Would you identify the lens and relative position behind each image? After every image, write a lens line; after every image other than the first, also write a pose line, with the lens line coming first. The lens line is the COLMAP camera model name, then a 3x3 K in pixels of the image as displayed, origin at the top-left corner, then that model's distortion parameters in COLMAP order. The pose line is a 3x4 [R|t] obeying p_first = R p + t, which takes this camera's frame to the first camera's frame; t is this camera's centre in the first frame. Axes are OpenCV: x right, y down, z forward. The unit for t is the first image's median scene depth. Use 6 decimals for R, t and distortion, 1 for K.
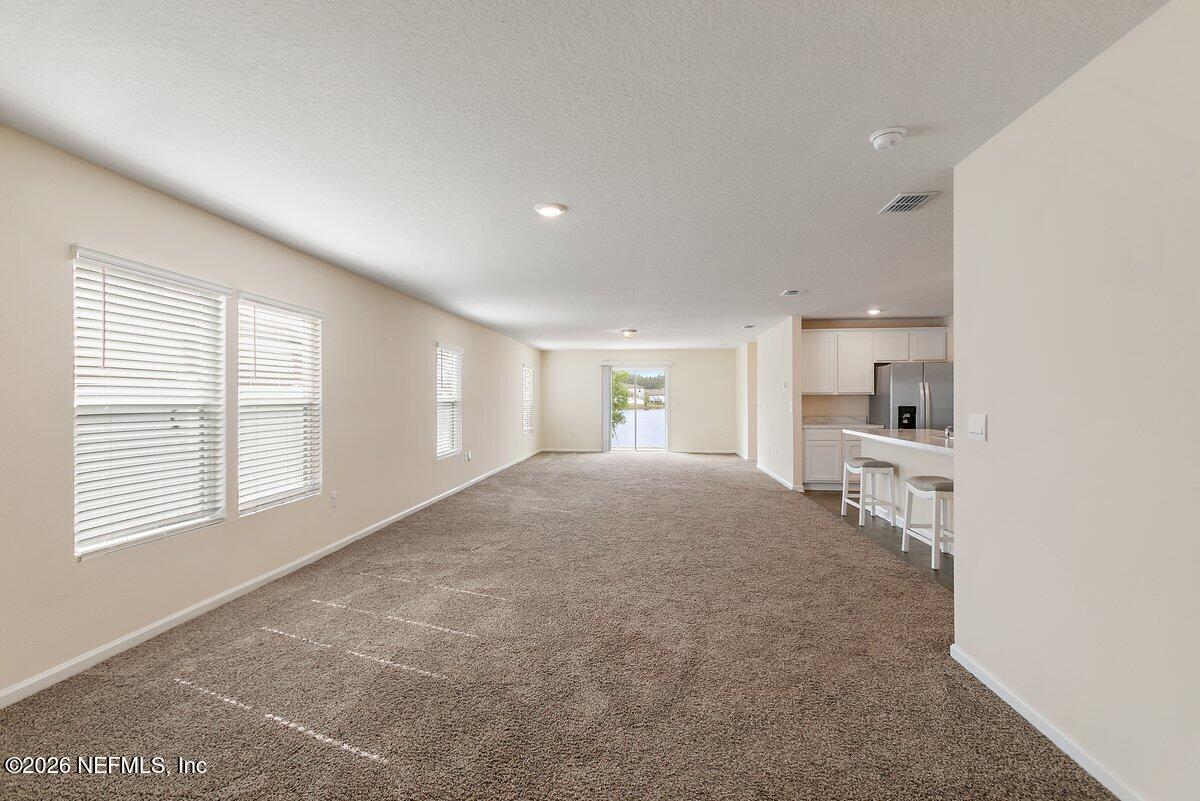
lens RADIAL K [[555.1, 0, 609.9], [0, 555.1, 396.3], [0, 0, 1]] dist [0.005657, 0.001080]
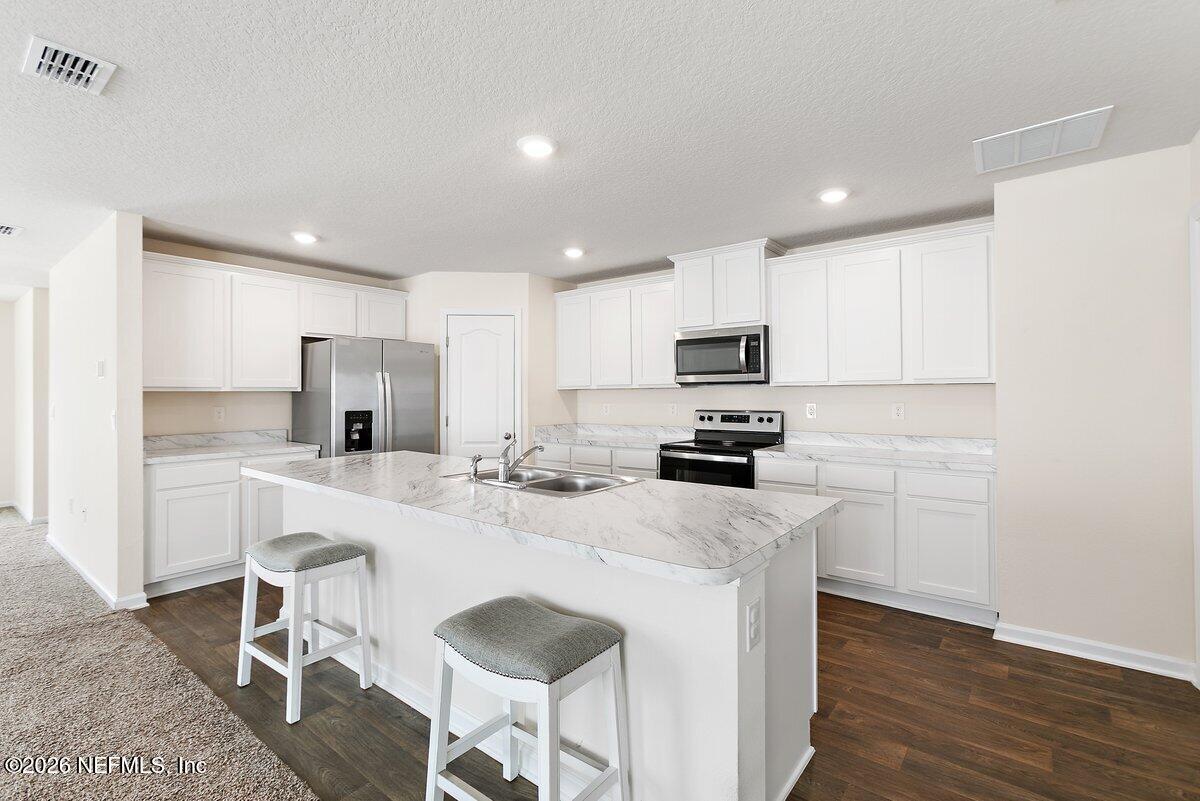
lens RADIAL K [[555.1, 0, 593.2], [0, 555.1, 396.6], [0, 0, 1]] dist [0.005657, 0.001080]
pose [[0.575929, -0.002498, 0.817496, 0.187916], [0.001594, 0.999997, 0.001932, 0.001760], [-0.817498, 0.000191, 0.575931, 0.442570]]
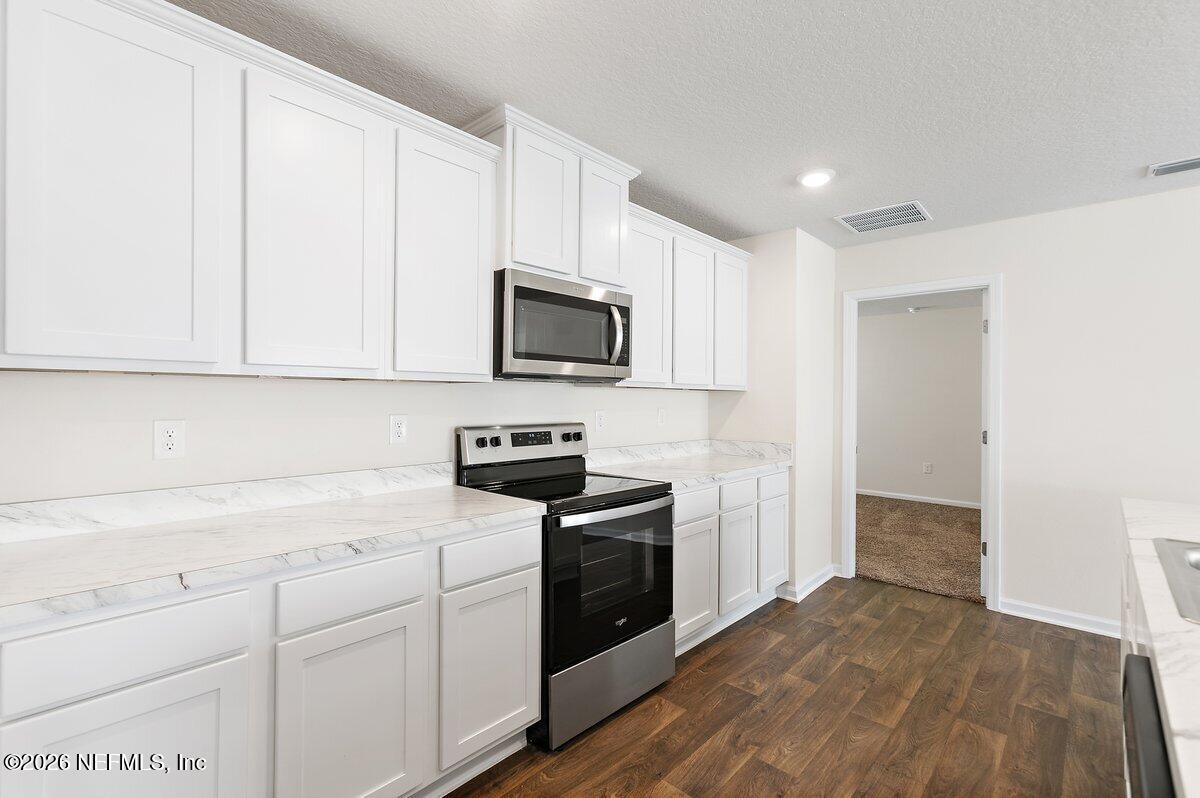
lens RADIAL K [[529.2, 0, 606.6], [0, 529.2, 398.4], [0, 0, 1]] dist [0.003653, 0.000896]
pose [[-0.779238, 0.000053, 0.626728, 0.546918], [-0.006848, 0.999940, -0.008599, 0.004133], [-0.626691, -0.010992, -0.779190, 0.938523]]
